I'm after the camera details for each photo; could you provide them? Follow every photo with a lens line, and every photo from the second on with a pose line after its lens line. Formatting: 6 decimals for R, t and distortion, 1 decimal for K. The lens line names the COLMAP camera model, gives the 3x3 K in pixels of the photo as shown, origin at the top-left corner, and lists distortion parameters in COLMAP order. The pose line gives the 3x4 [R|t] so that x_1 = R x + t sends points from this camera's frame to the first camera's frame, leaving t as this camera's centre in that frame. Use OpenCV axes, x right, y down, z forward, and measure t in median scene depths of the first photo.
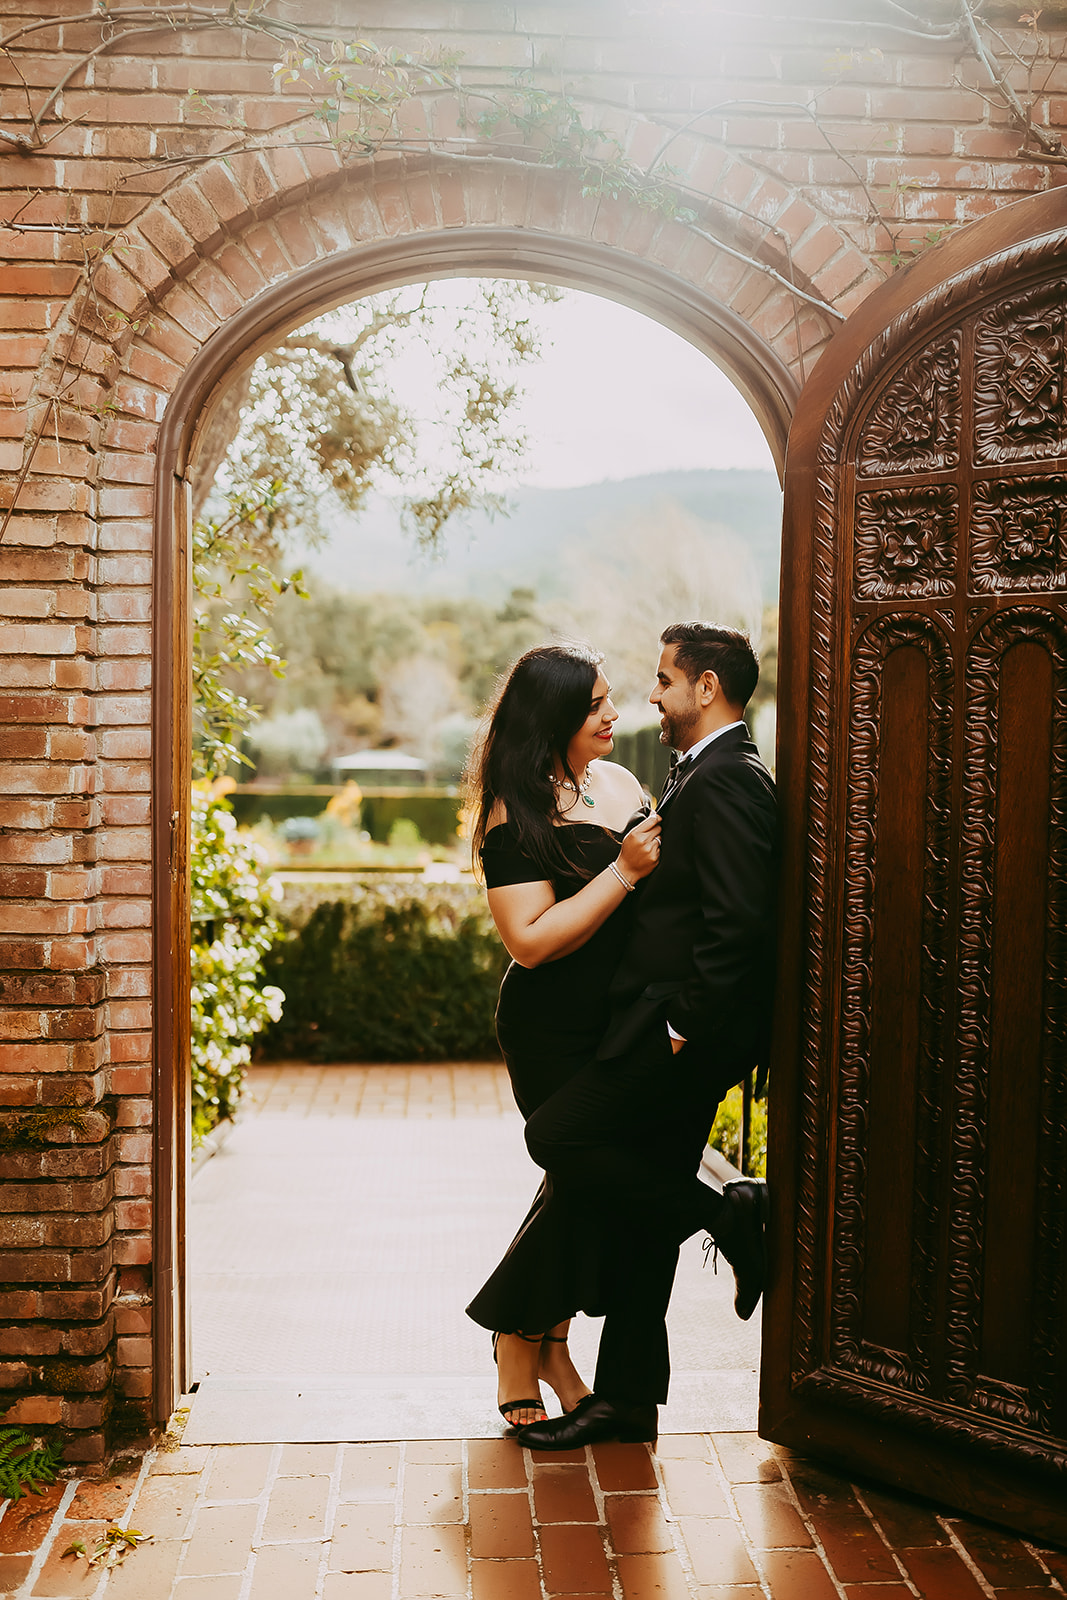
lens RADIAL K [[1512.9, 0, 547.4], [0, 1512.9, 785.7], [0, 0, 1]] dist [-0.003908, -0.013108]
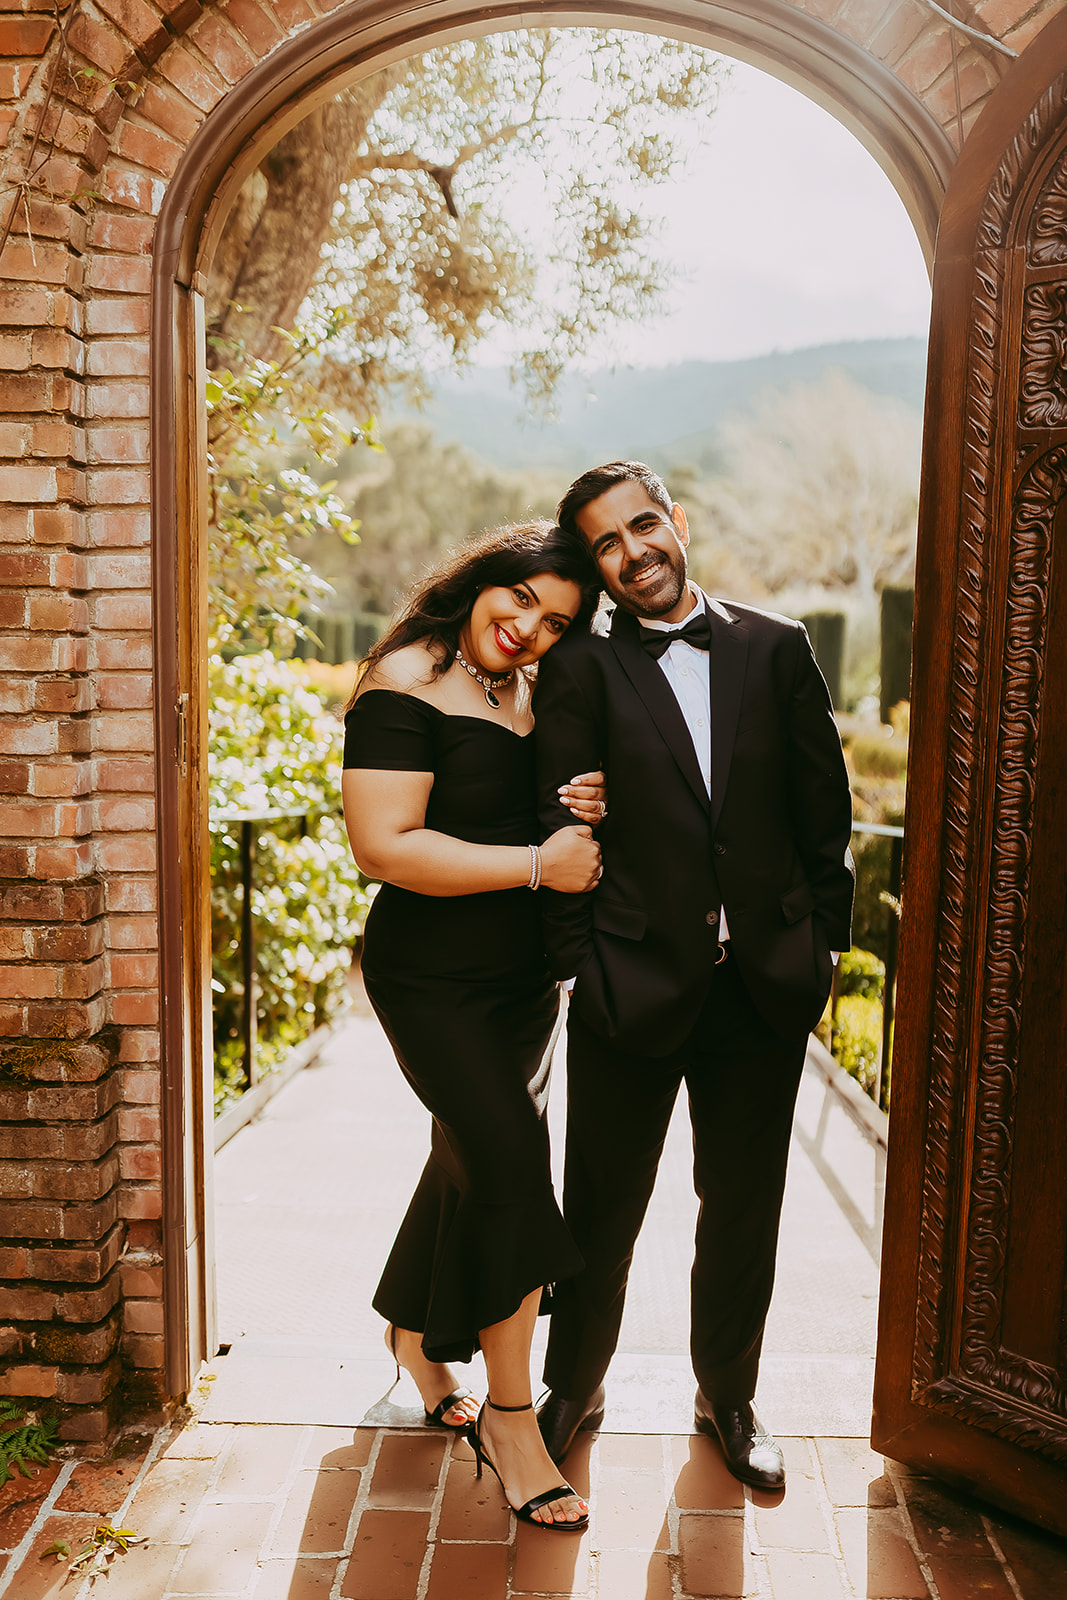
lens RADIAL K [[1605.4, 0, 538.7], [0, 1605.4, 810.7], [0, 0, 1]] dist [-0.008069, -0.009704]
pose [[0.995542, 0.014362, -0.093215, 0.035402], [-0.006301, 0.996258, 0.086205, 0.004195], [0.094105, -0.085233, 0.991907, 0.137475]]
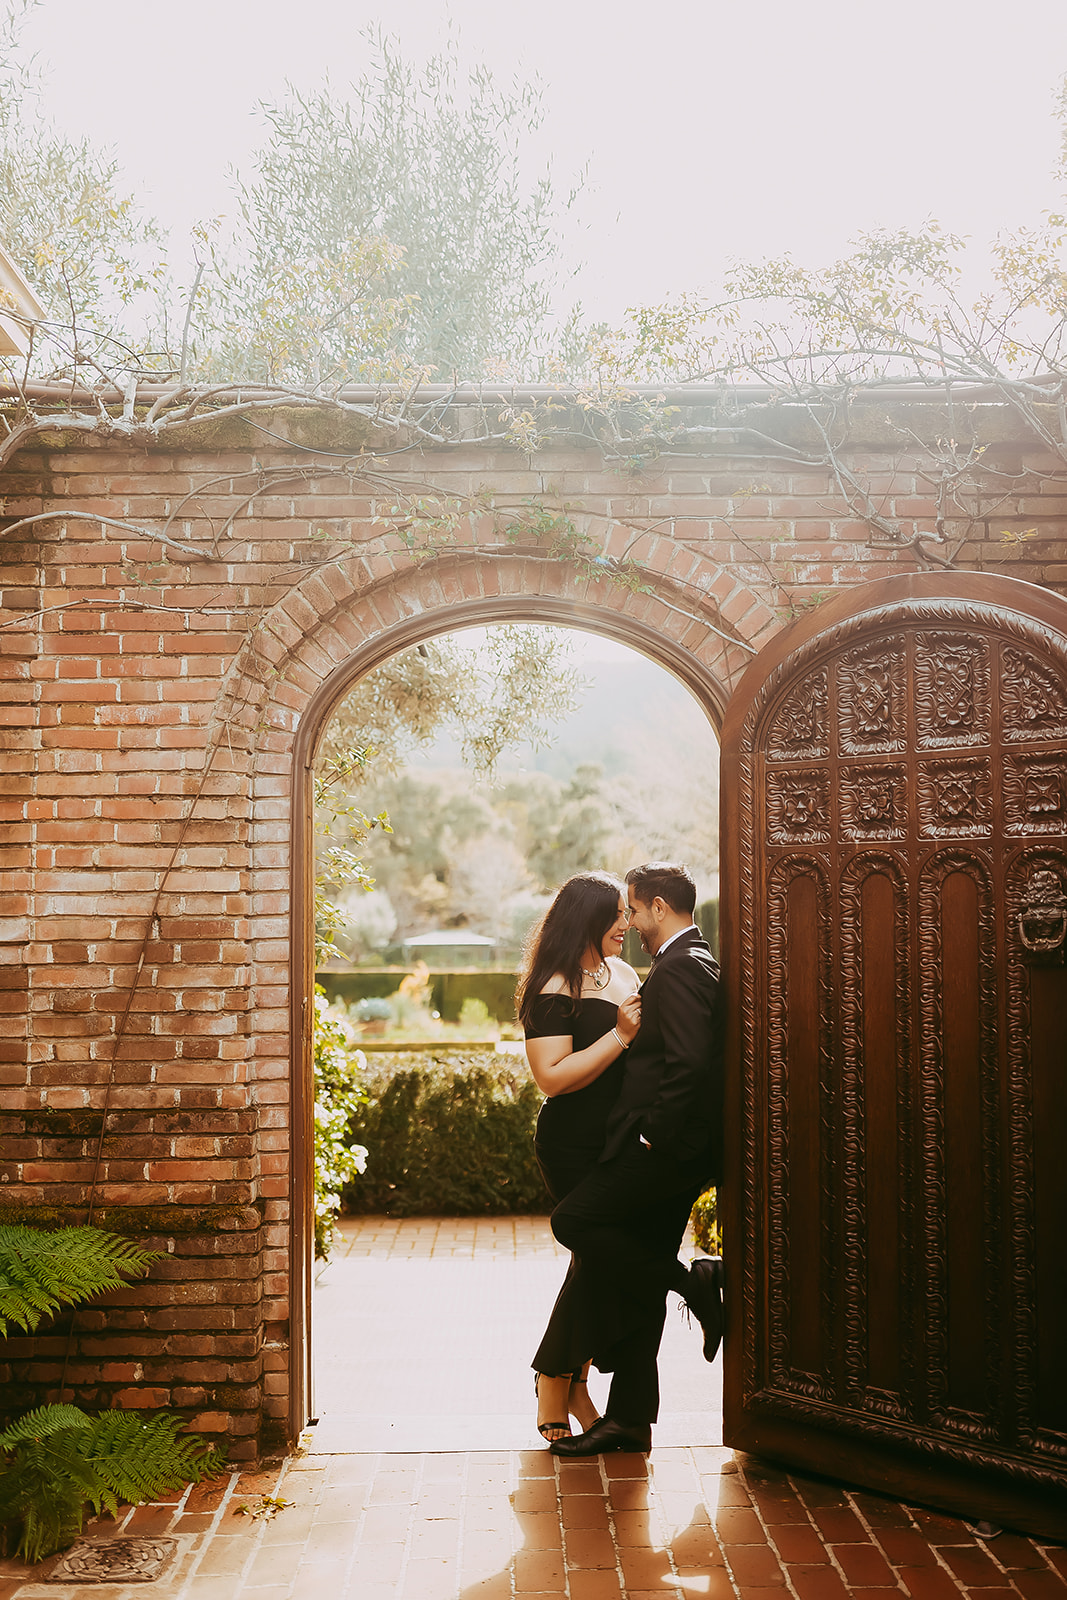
lens RADIAL K [[1378.6, 0, 535.4], [0, 1378.6, 827.2], [0, 0, 1]] dist [-0.001532, -0.011378]
pose [[0.998715, -0.021599, -0.045849, 0.039227], [0.016917, 0.994827, -0.100167, -0.009406], [0.047775, 0.099263, 0.993914, -0.328918]]
